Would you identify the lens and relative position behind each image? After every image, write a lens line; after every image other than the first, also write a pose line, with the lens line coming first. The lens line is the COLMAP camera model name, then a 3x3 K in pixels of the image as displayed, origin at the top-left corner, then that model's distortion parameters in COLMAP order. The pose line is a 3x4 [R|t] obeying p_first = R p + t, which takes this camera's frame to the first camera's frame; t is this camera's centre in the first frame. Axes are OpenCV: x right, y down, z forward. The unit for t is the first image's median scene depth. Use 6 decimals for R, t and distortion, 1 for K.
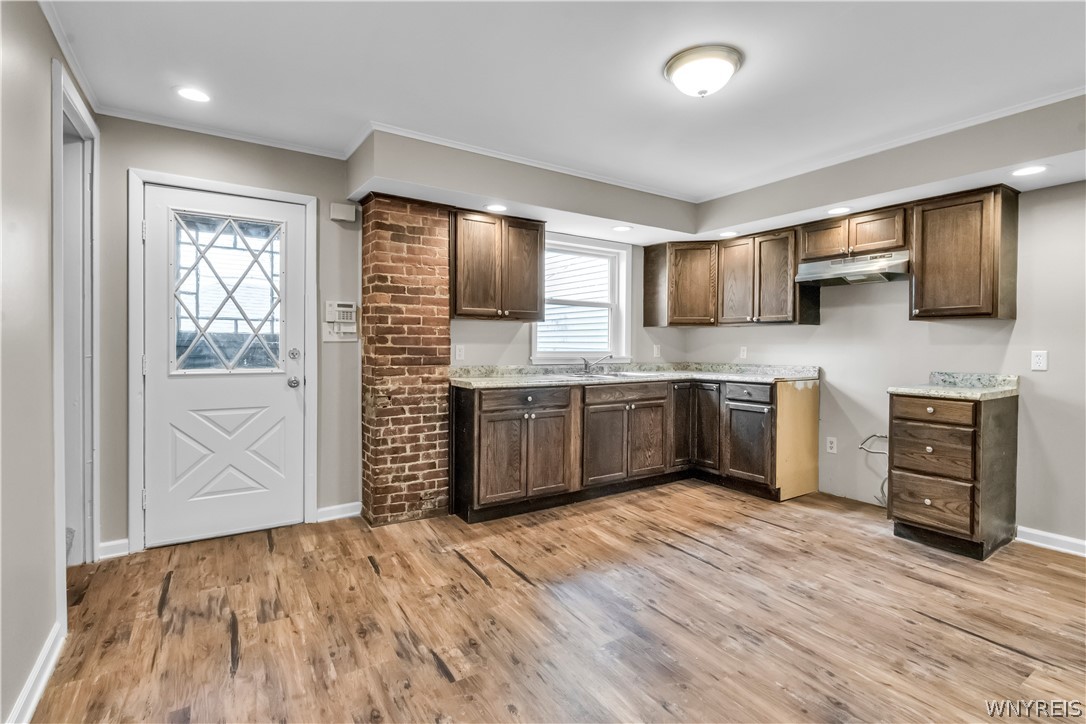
lens RADIAL K [[500.5, 0, 539.3], [0, 500.5, 353.2], [0, 0, 1]] dist [0.004798, -0.001384]
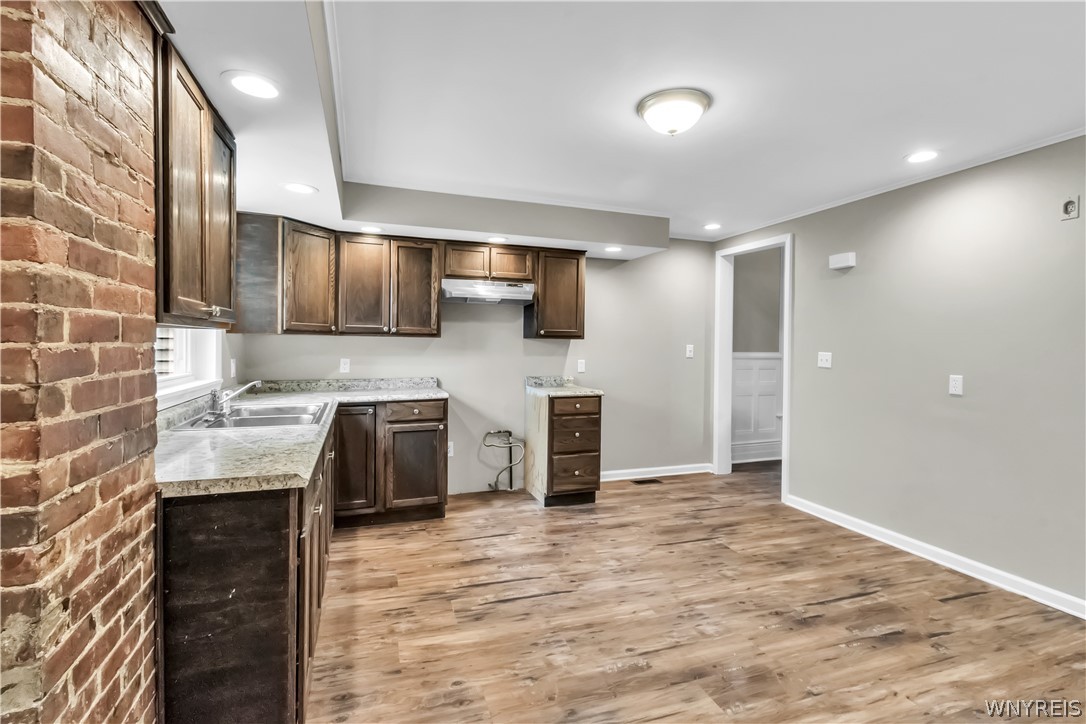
lens RADIAL K [[500.5, 0, 540.0], [0, 500.5, 355.8], [0, 0, 1]] dist [0.004798, -0.001384]
pose [[0.242071, -0.027636, 0.969865, -0.502019], [0.010552, 0.999610, 0.025850, -0.053879], [-0.970201, 0.003976, 0.242269, 0.669680]]
